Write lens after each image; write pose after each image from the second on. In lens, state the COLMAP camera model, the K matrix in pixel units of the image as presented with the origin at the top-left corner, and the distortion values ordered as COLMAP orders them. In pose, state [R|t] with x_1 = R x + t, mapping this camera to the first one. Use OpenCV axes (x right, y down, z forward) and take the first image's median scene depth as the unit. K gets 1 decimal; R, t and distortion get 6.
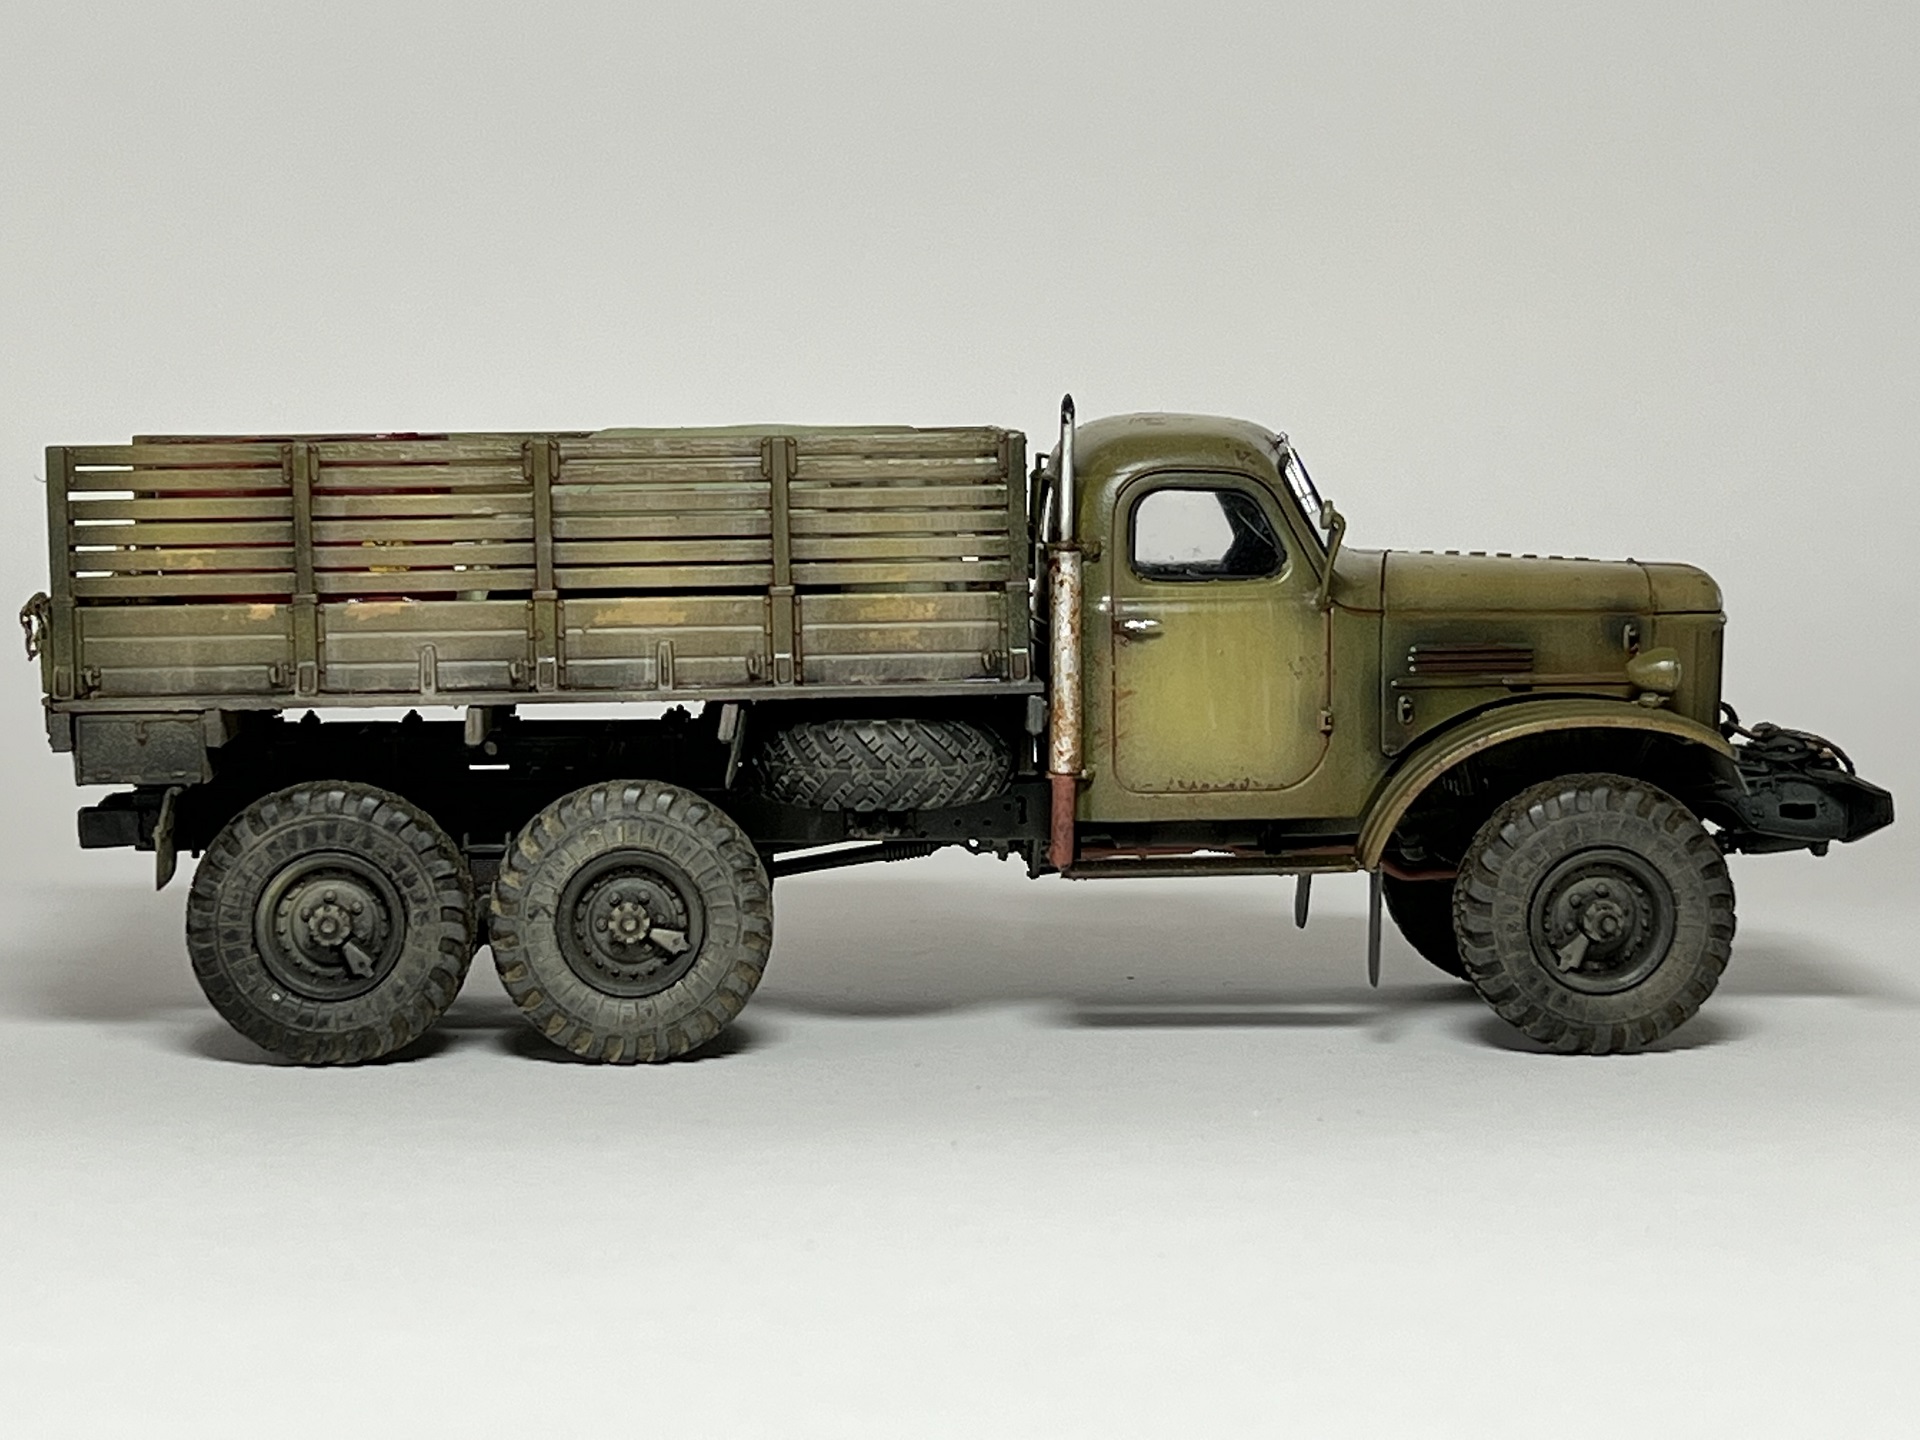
lens RADIAL K [[4264.5, 0, 960.0], [0, 4264.5, 720.0], [0, 0, 1]] dist [-0.025340, 7.077658]
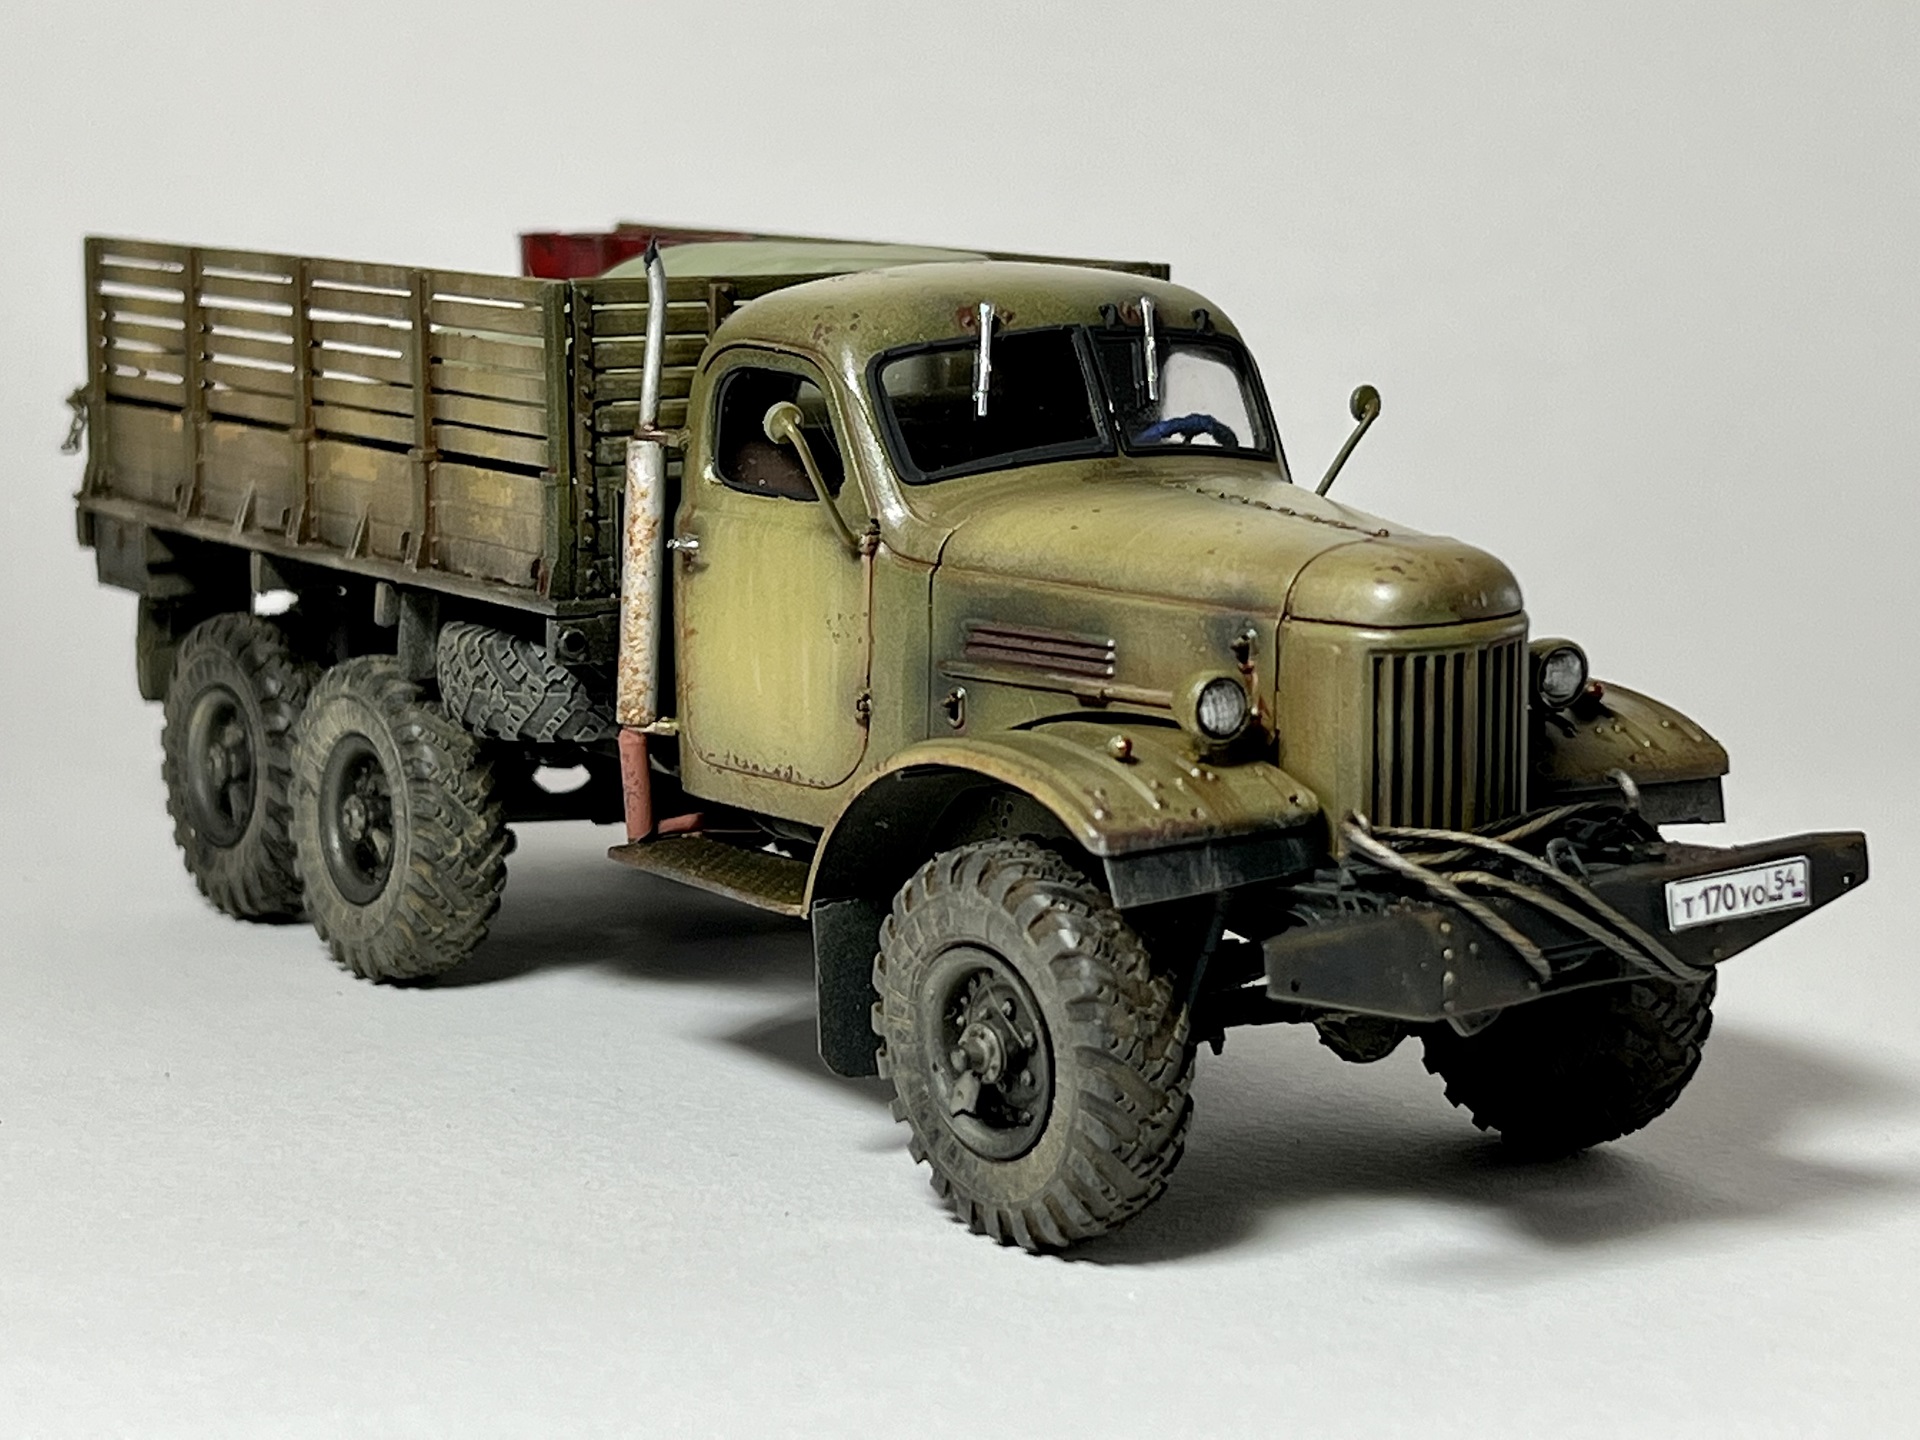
lens RADIAL K [[4264.5, 0, 960.0], [0, 4264.5, 720.0], [0, 0, 1]] dist [-0.025340, 7.077658]
pose [[0.512615, 0.147510, -0.845852, 0.711236], [-0.075070, 0.989059, 0.126990, -0.091135], [0.855330, -0.001599, 0.518080, 0.640389]]
